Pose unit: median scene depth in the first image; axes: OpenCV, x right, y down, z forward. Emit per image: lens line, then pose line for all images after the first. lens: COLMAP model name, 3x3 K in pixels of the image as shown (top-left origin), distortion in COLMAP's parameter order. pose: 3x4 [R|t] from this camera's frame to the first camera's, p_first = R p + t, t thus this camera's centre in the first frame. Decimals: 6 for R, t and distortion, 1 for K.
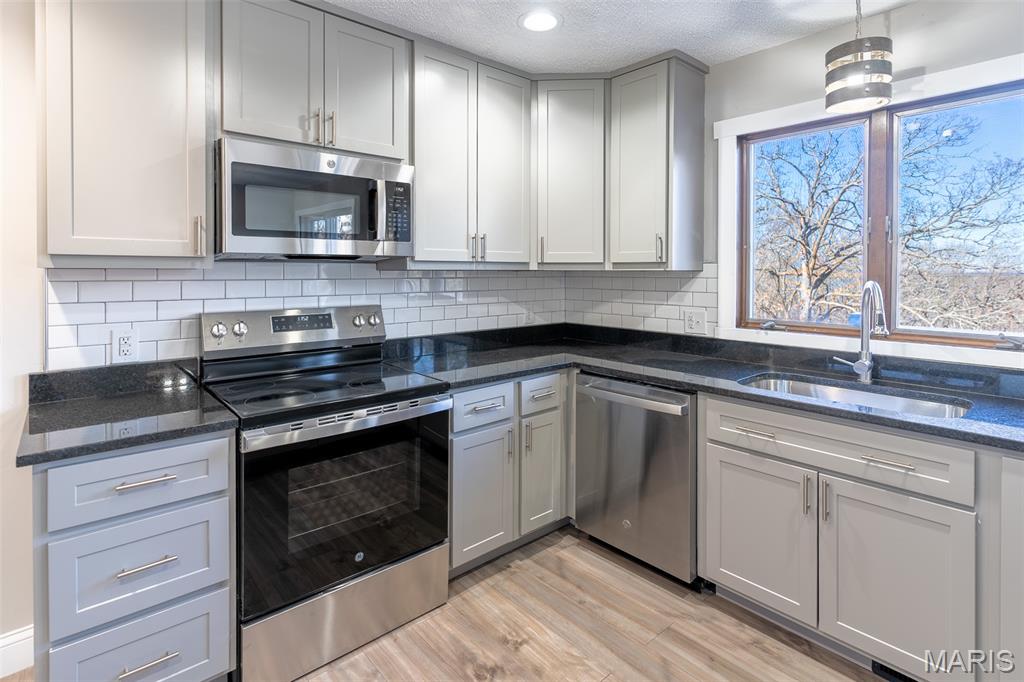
lens RADIAL K [[508.4, 0, 484.9], [0, 508.4, 279.3], [0, 0, 1]] dist [0.001125, -0.000966]
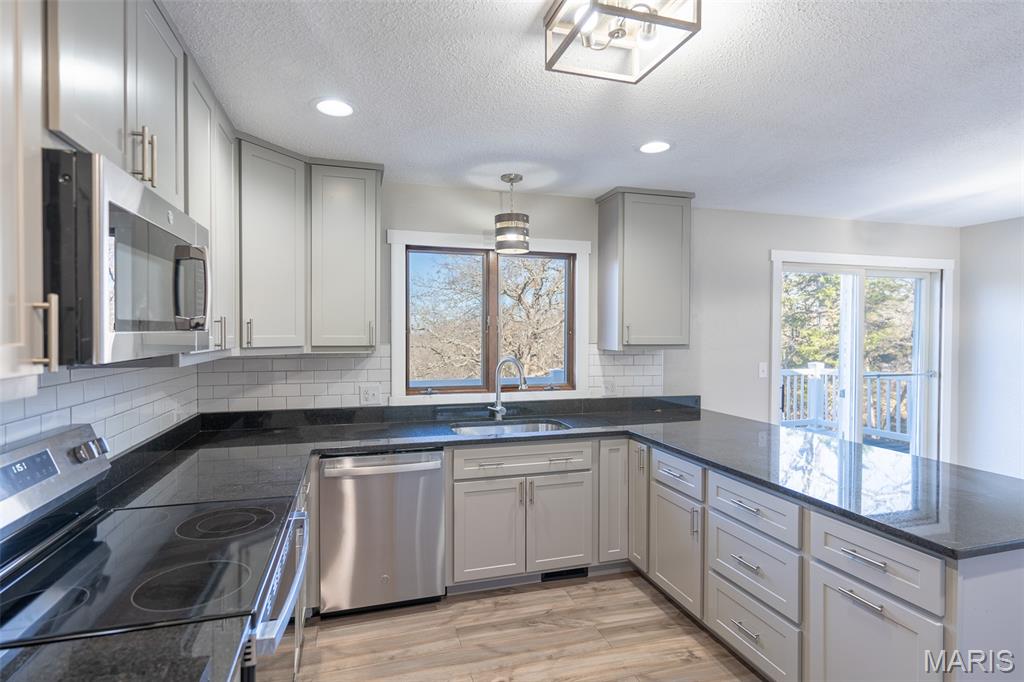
lens RADIAL K [[508.4, 0, 504.9], [0, 508.4, 339.8], [0, 0, 1]] dist [0.001125, -0.000966]
pose [[0.404554, -0.012724, 0.914426, -0.736996], [0.011824, 0.999892, 0.008682, -0.068323], [-0.914438, 0.007300, 0.404660, 0.329425]]
